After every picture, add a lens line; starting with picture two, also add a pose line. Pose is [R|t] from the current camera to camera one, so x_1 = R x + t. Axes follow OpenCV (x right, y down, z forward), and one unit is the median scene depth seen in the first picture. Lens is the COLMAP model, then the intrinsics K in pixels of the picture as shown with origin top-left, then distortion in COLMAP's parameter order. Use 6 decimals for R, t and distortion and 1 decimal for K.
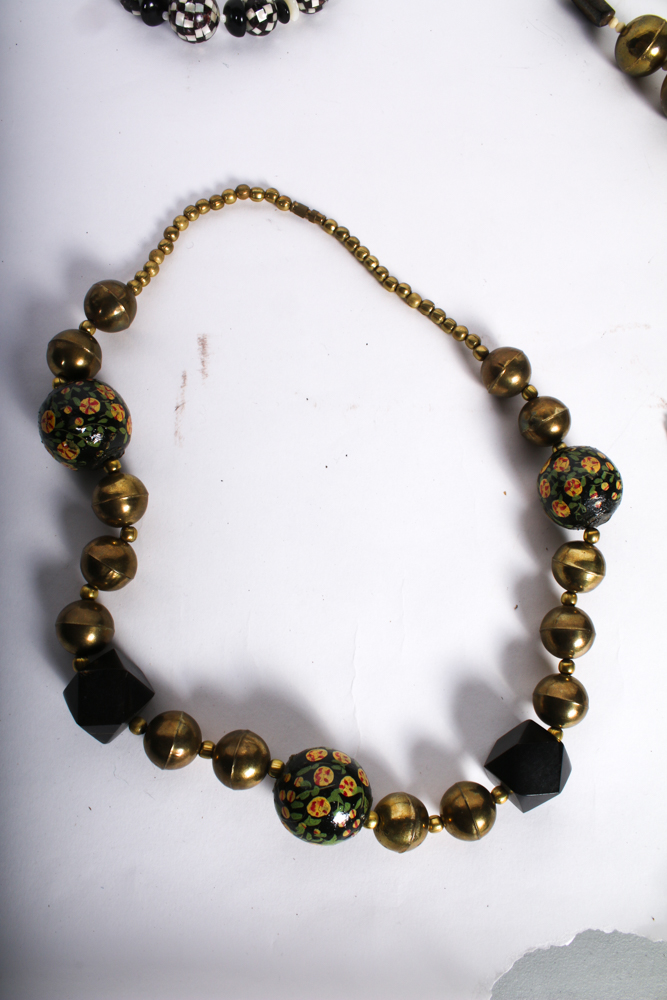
lens RADIAL K [[802.3, 0, 333.5], [0, 802.3, 500.0], [0, 0, 1]] dist [-0.192476, 0.151963]
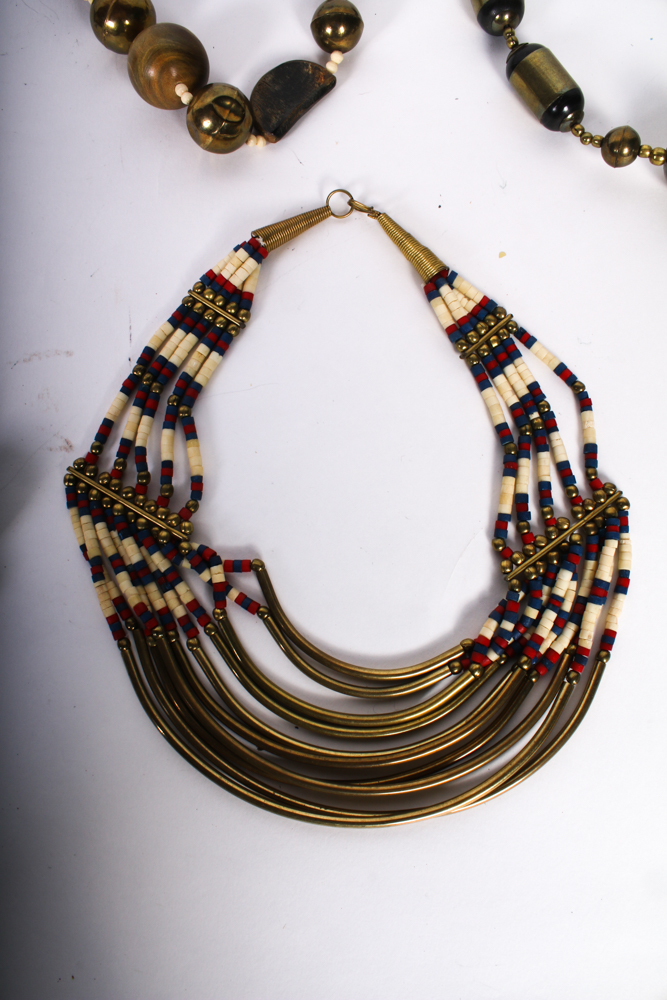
lens RADIAL K [[802.3, 0, 333.5], [0, 802.3, 500.0], [0, 0, 1]] dist [-0.192476, 0.151963]
pose [[0.990361, 0.044203, -0.131271, 0.846033], [-0.037700, 0.997955, 0.051622, -0.122613], [0.133284, -0.046176, 0.990002, 0.181981]]
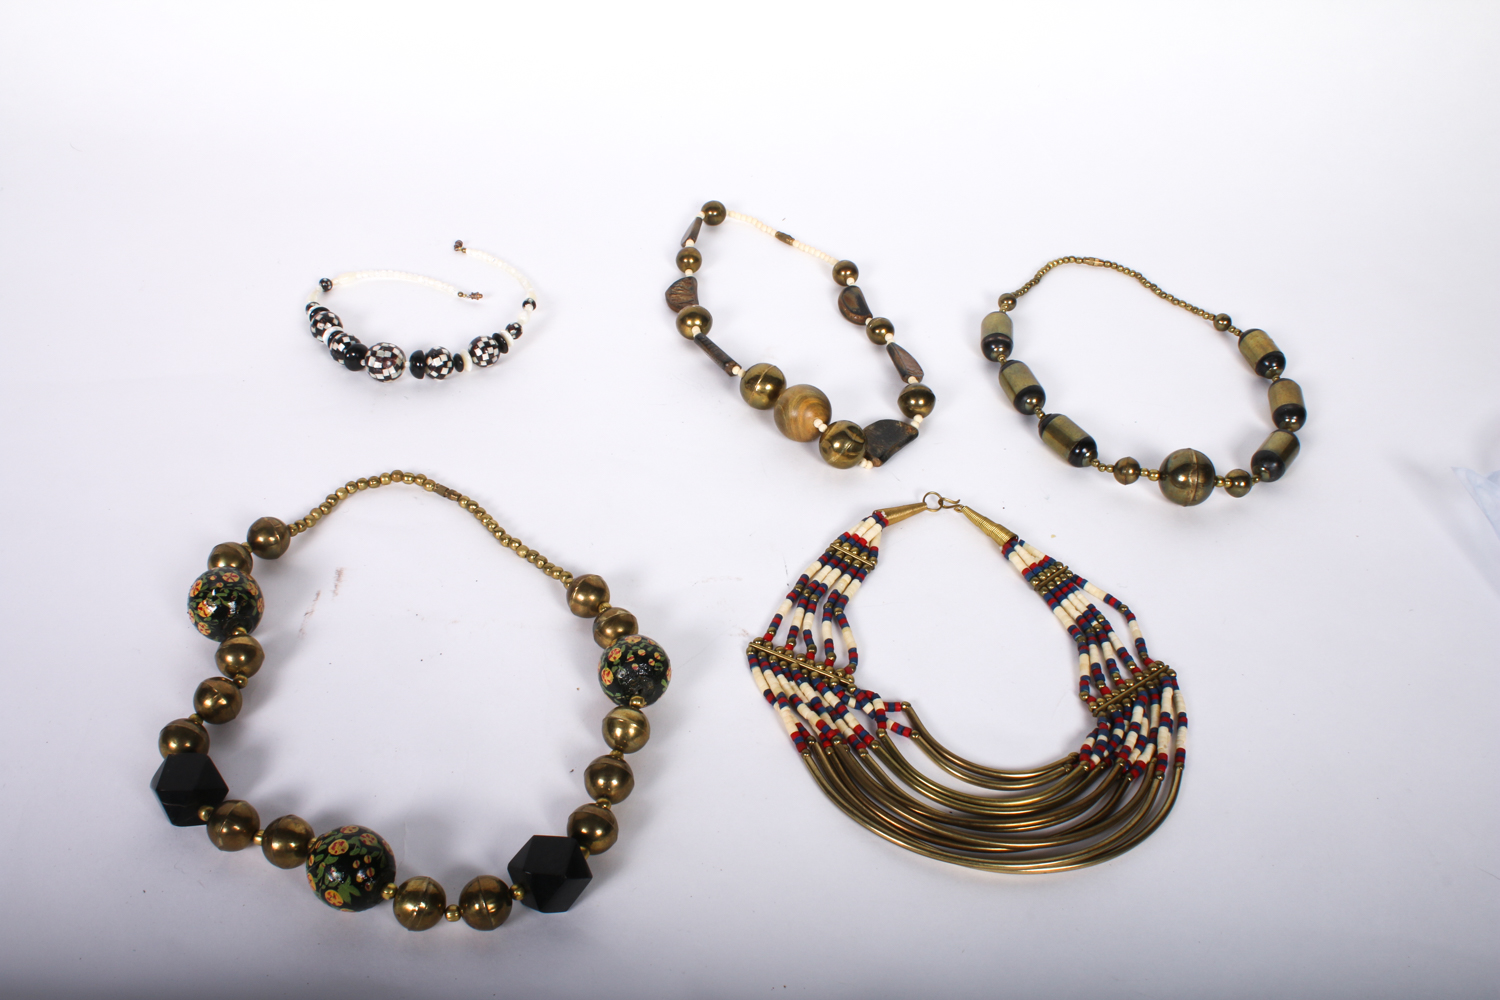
lens RADIAL K [[1451.6, 0, 750.0], [0, 1451.6, 500.0], [0, 0, 1]] dist [-0.107647, 0.001515]
pose [[0.999021, 0.002312, -0.044174, 0.531474], [-0.028096, 0.804483, -0.593311, 0.951037], [0.034165, 0.593972, 0.803760, -0.763860]]
